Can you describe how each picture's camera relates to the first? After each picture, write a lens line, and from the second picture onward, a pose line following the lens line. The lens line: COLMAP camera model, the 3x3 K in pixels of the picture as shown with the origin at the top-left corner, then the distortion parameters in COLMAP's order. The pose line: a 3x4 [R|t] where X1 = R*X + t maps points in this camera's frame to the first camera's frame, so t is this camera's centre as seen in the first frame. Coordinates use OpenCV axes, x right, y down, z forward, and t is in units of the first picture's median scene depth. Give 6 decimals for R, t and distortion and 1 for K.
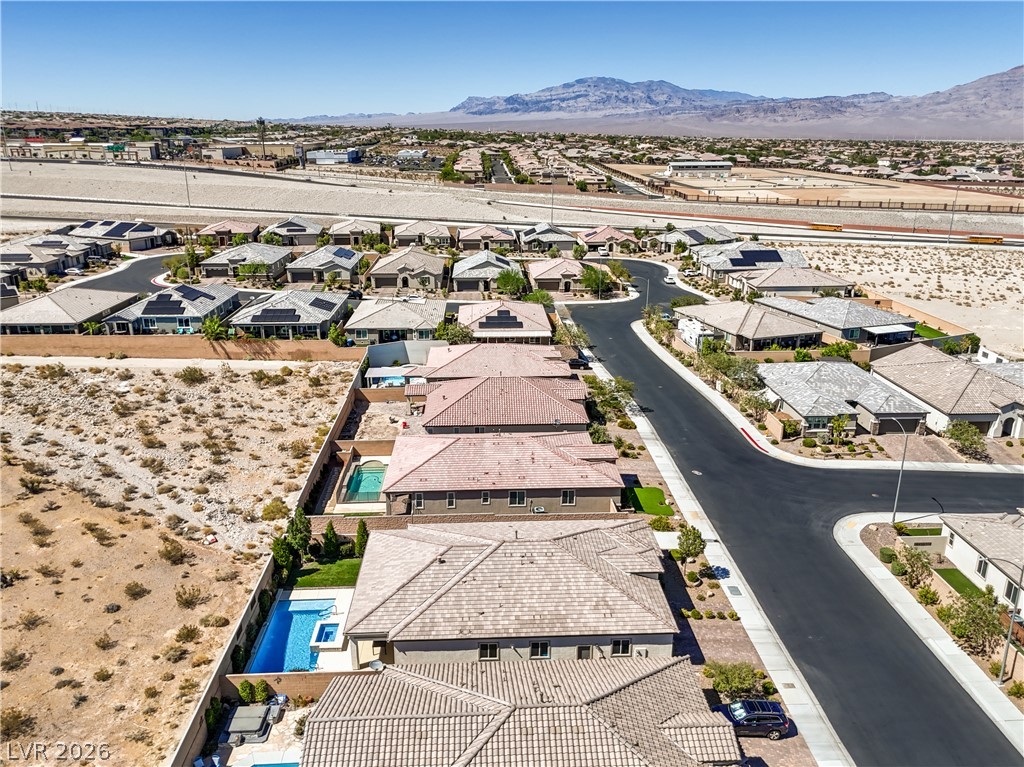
lens RADIAL K [[783.0, 0, 516.5], [0, 783.0, 379.5], [0, 0, 1]] dist [0.080968, -0.076078]
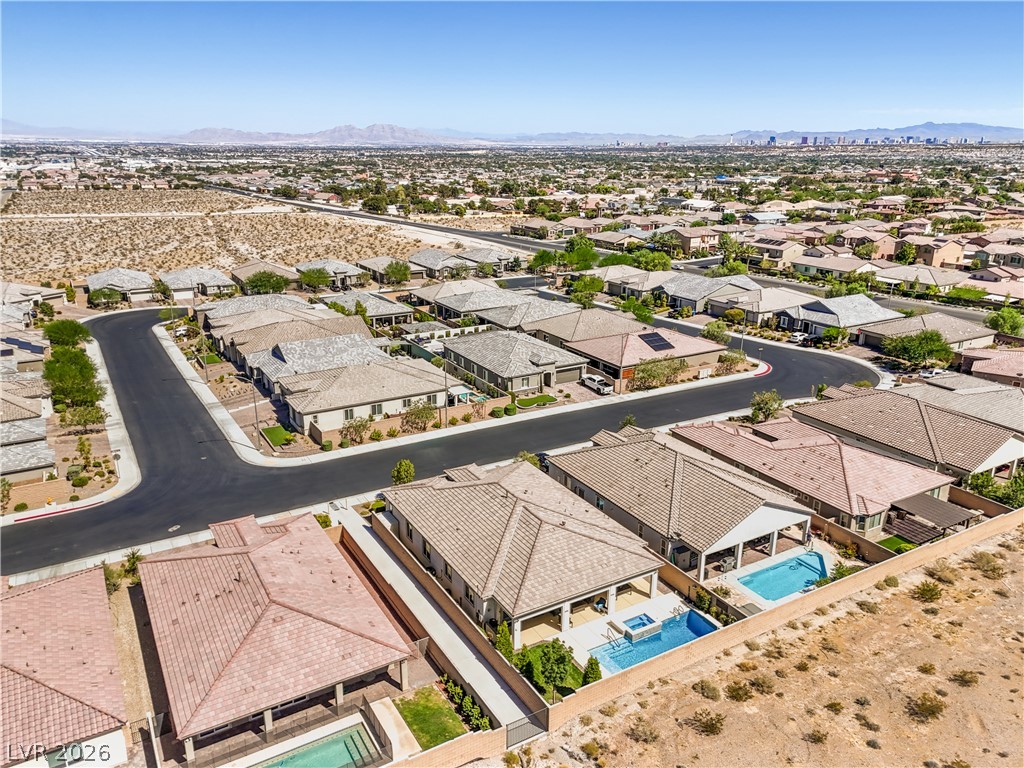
lens RADIAL K [[757.5, 0, 510.9], [0, 757.5, 378.6], [0, 0, 1]] dist [0.069094, -0.060276]
pose [[-0.466373, -0.270046, 0.842361, -0.670159], [0.263514, 0.866617, 0.423716, -0.312252], [-0.844427, 0.419583, -0.333006, 0.974846]]
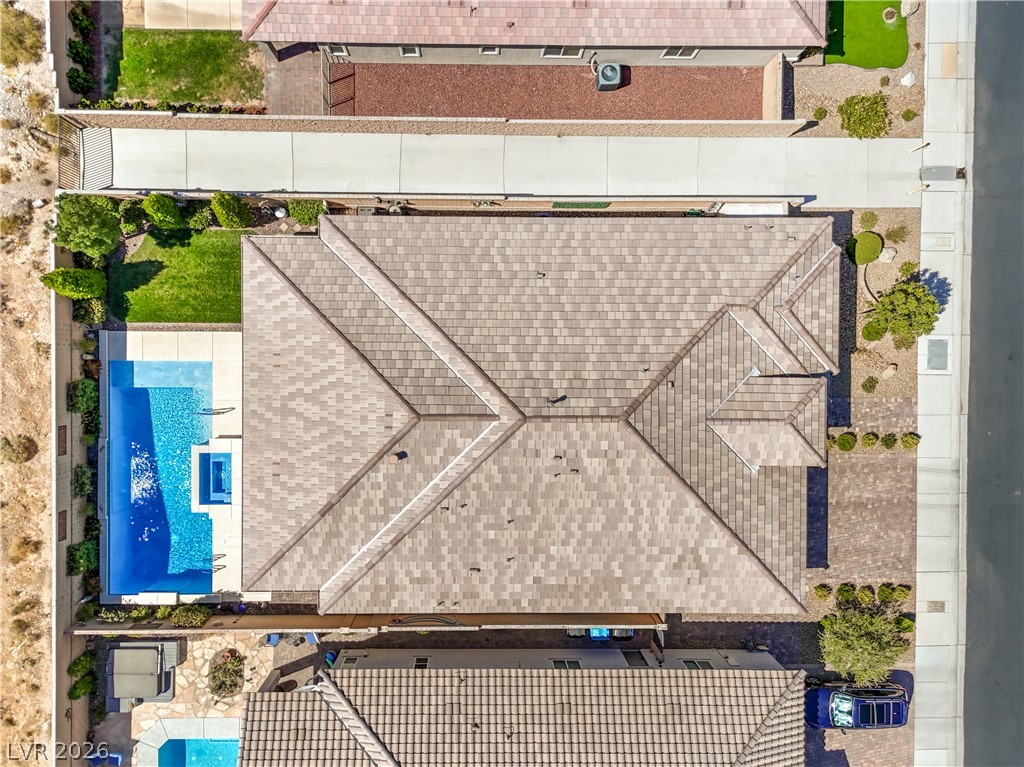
lens RADIAL K [[774.4, 0, 477.6], [0, 774.4, 381.1], [0, 0, 1]] dist [0.072963, -0.057012]
pose [[0.998529, 0.051540, 0.016817, -0.040634], [-0.030957, 0.287379, 0.957316, -0.195044], [0.044507, -0.956429, 0.288552, 0.660676]]
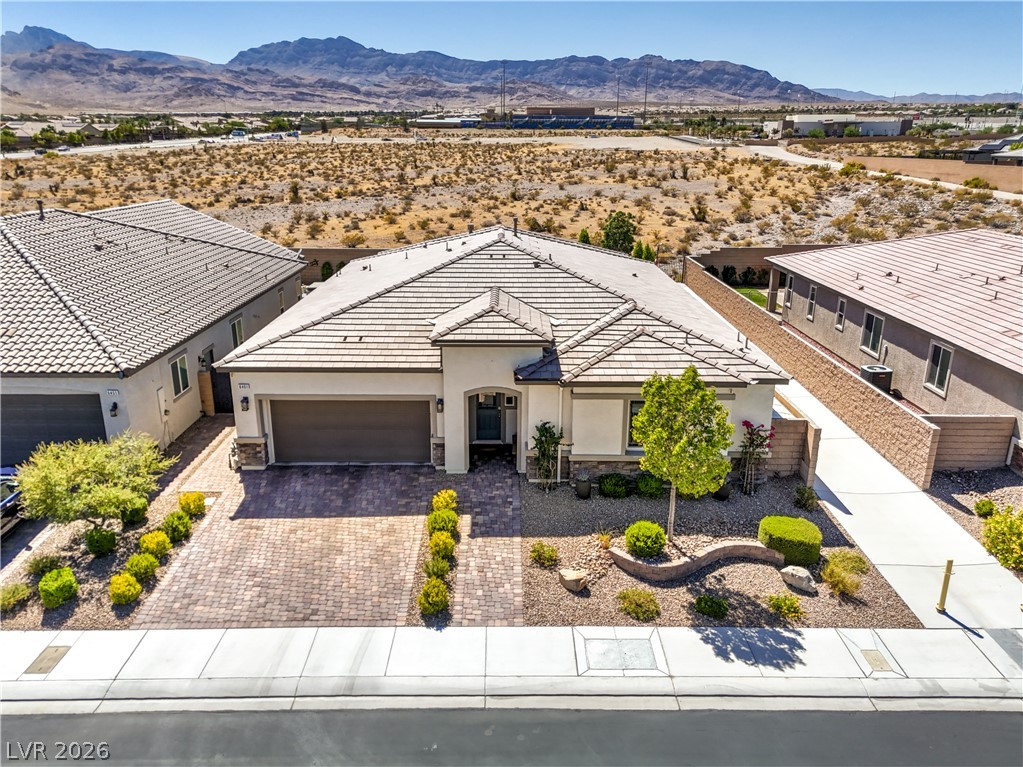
lens RADIAL K [[756.8, 0, 510.4], [0, 756.8, 378.1], [0, 0, 1]] dist [0.069094, -0.060276]
pose [[-0.043609, 0.296589, -0.954009, 0.389037], [-0.306787, 0.904804, 0.295316, 0.105555], [0.950779, 0.305555, 0.051532, 0.756364]]
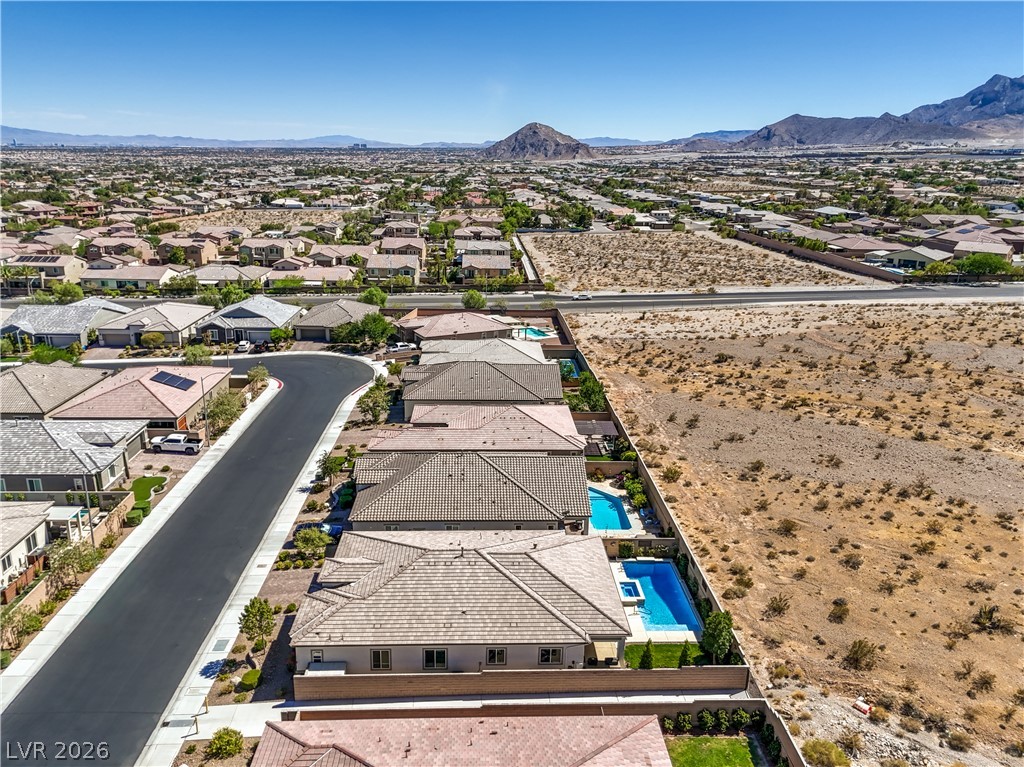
lens RADIAL K [[757.5, 0, 510.9], [0, 757.5, 378.1], [0, 0, 1]] dist [0.069094, -0.060276]
pose [[-0.999788, -0.020487, 0.001988, -0.045018], [-0.015803, 0.825892, 0.563606, -0.402631], [-0.013189, 0.563455, -0.826041, 1.265823]]
